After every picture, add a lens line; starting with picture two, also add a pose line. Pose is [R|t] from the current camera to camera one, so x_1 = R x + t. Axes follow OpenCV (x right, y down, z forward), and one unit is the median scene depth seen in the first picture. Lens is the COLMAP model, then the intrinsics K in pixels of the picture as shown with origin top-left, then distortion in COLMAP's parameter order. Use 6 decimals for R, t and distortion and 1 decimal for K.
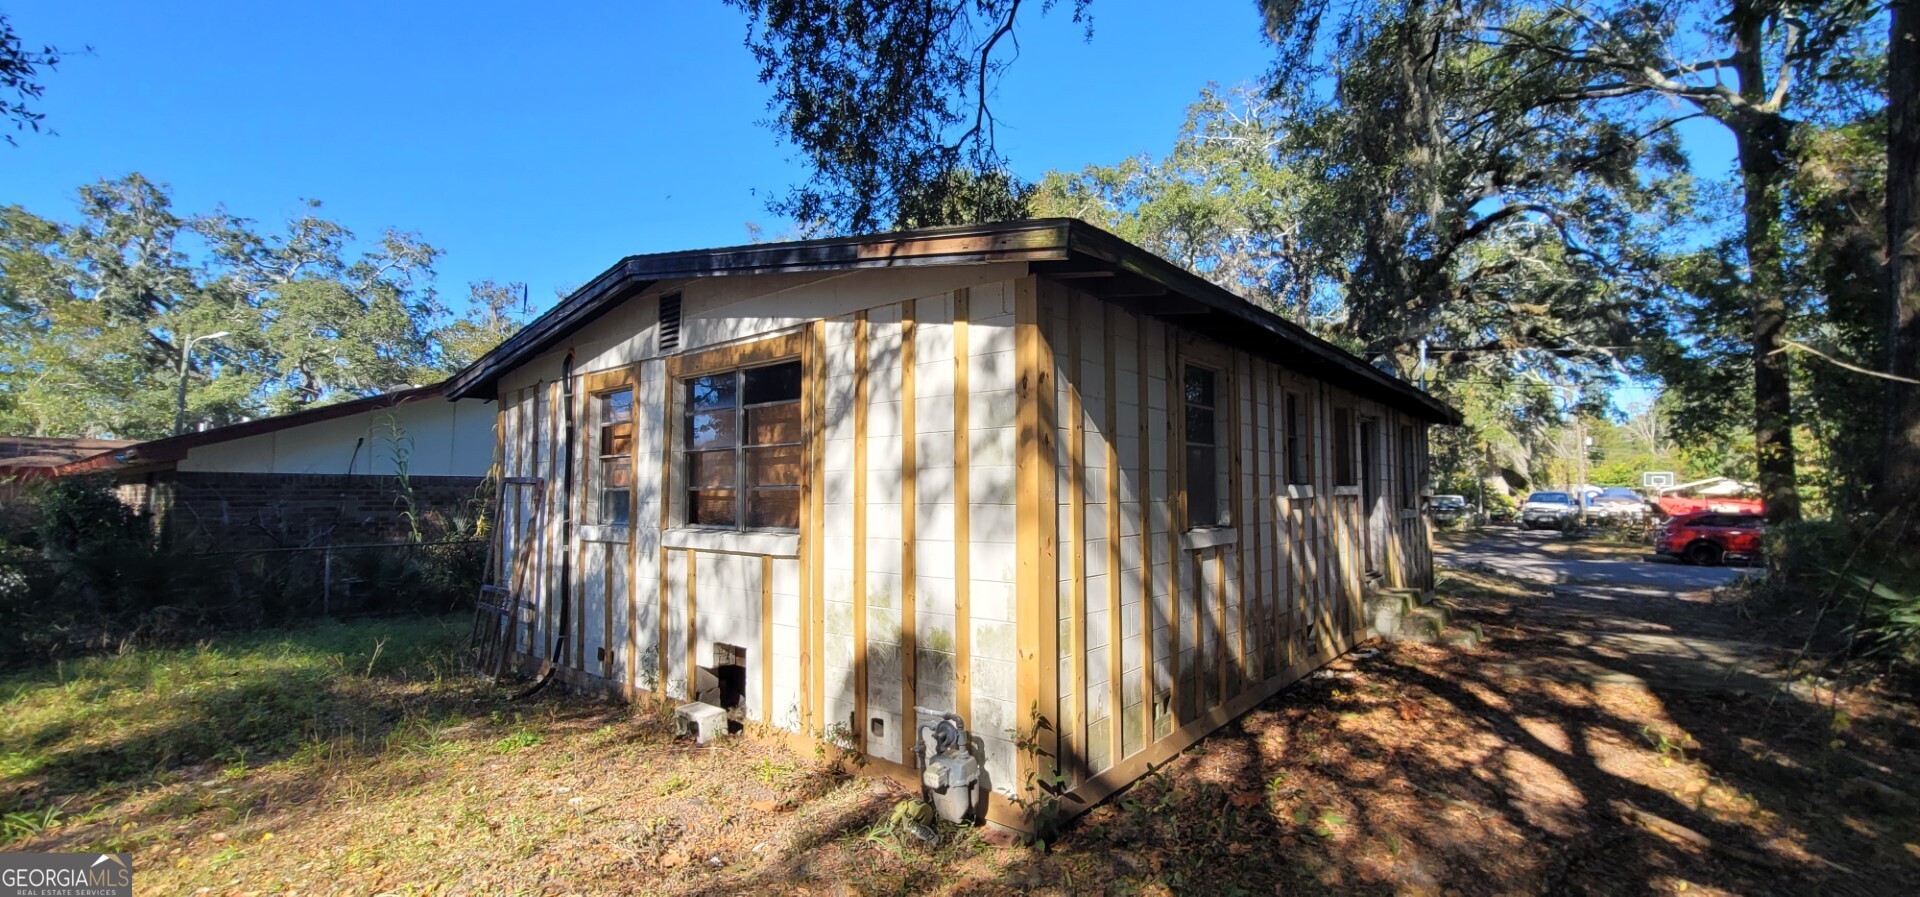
lens RADIAL K [[772.5, 0, 969.2], [0, 772.5, 465.3], [0, 0, 1]] dist [-0.002183, 0.000361]
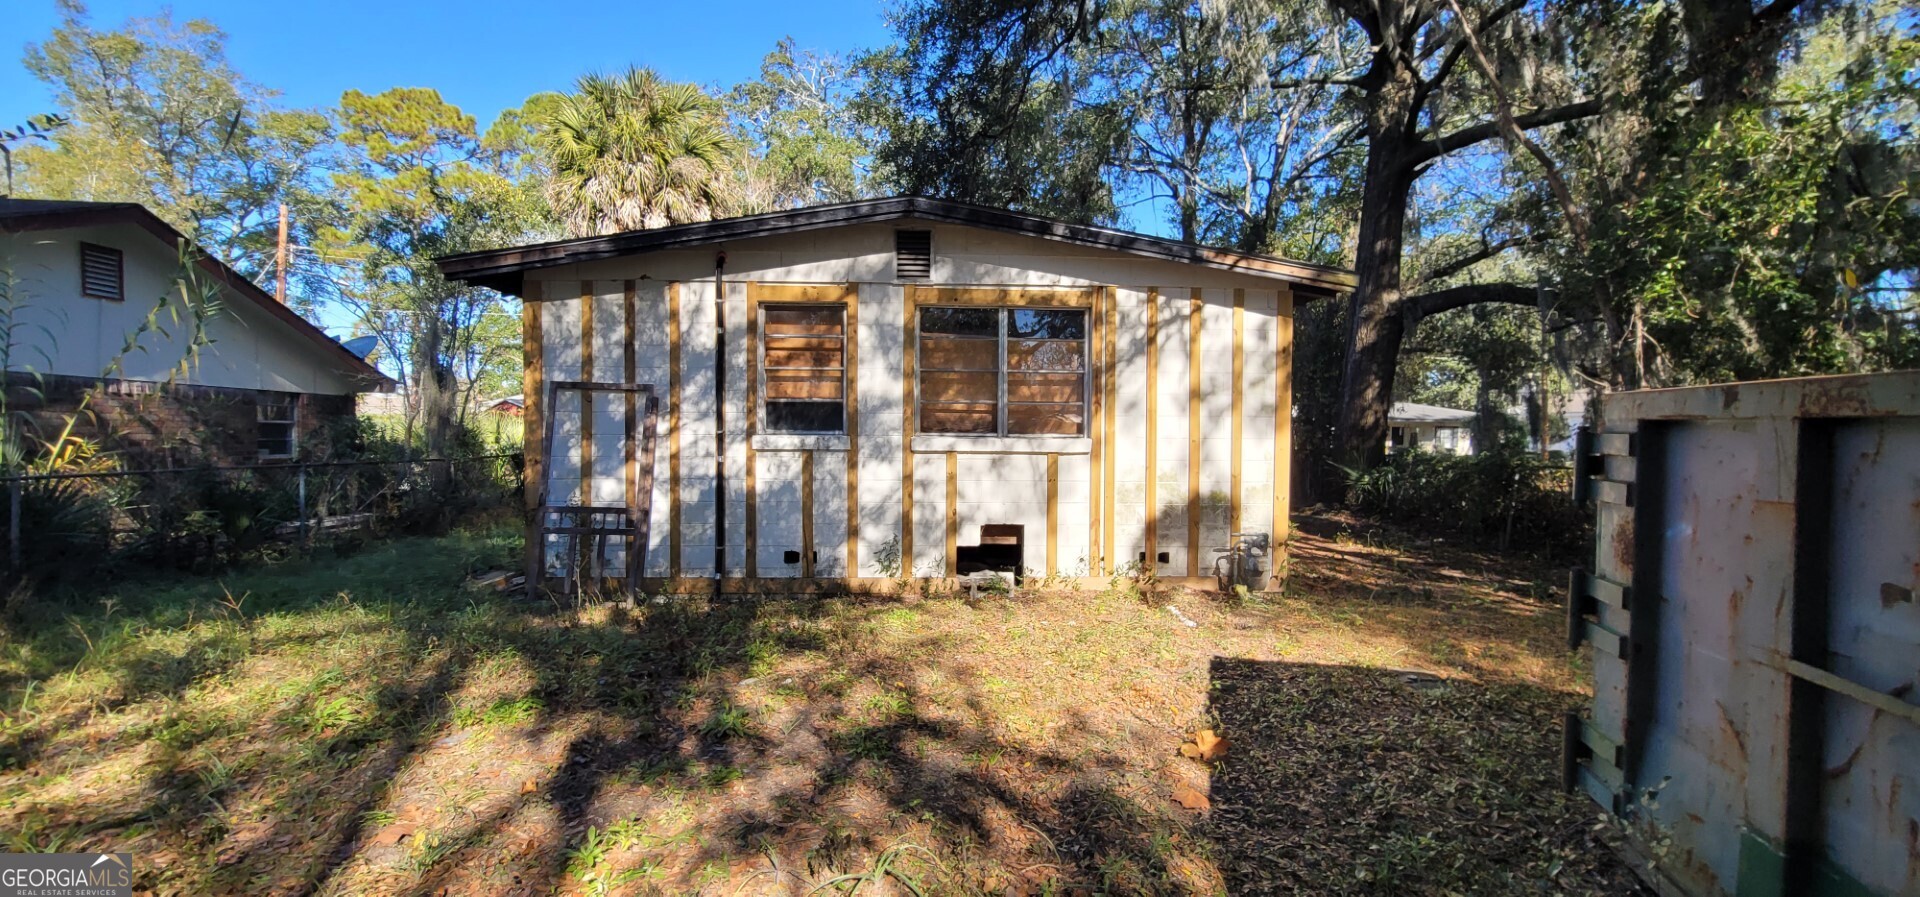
lens RADIAL K [[772.5, 0, 965.6], [0, 772.5, 440.7], [0, 0, 1]] dist [-0.002183, 0.000361]
pose [[0.759569, 0.001567, 0.650424, -1.351058], [-0.037296, 0.998457, 0.041150, 0.048861], [-0.649356, -0.055514, 0.758456, 0.086250]]
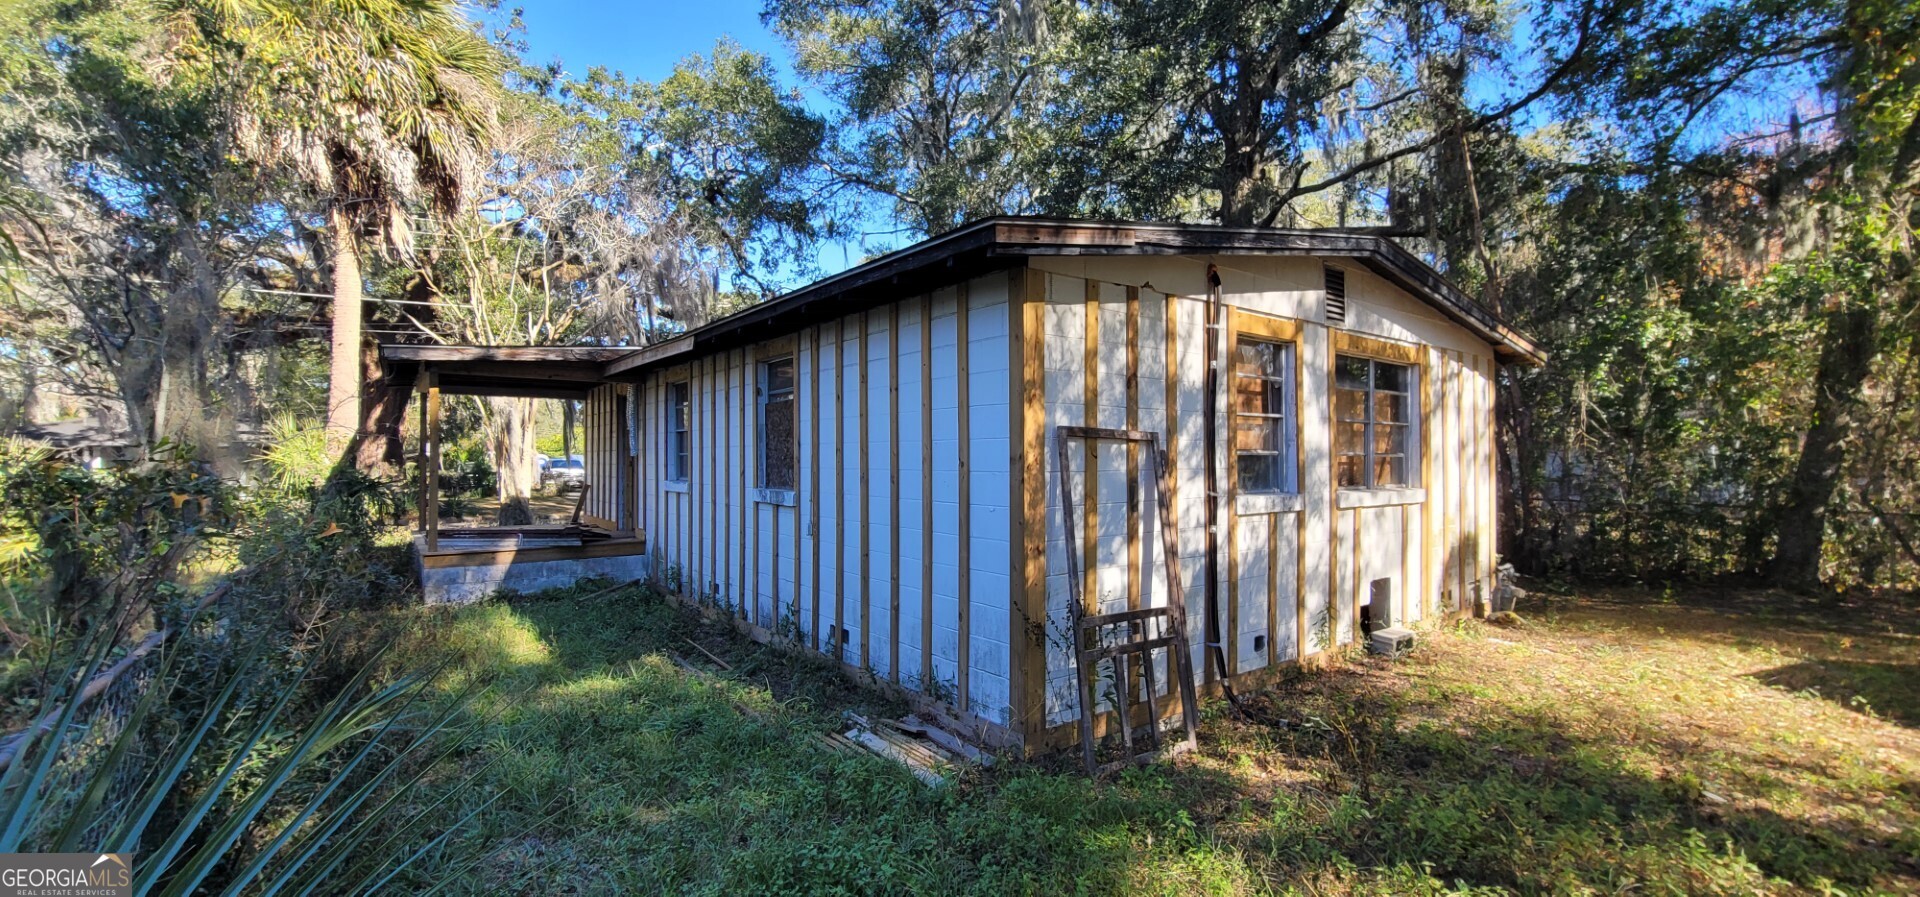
lens RADIAL K [[772.5, 0, 954.3], [0, 772.5, 448.3], [0, 0, 1]] dist [-0.002183, 0.000361]
pose [[0.248036, 0.013867, 0.968652, -1.936625], [-0.042664, 0.999084, -0.003377, 0.061767], [-0.967811, -0.040489, 0.248401, 1.551202]]
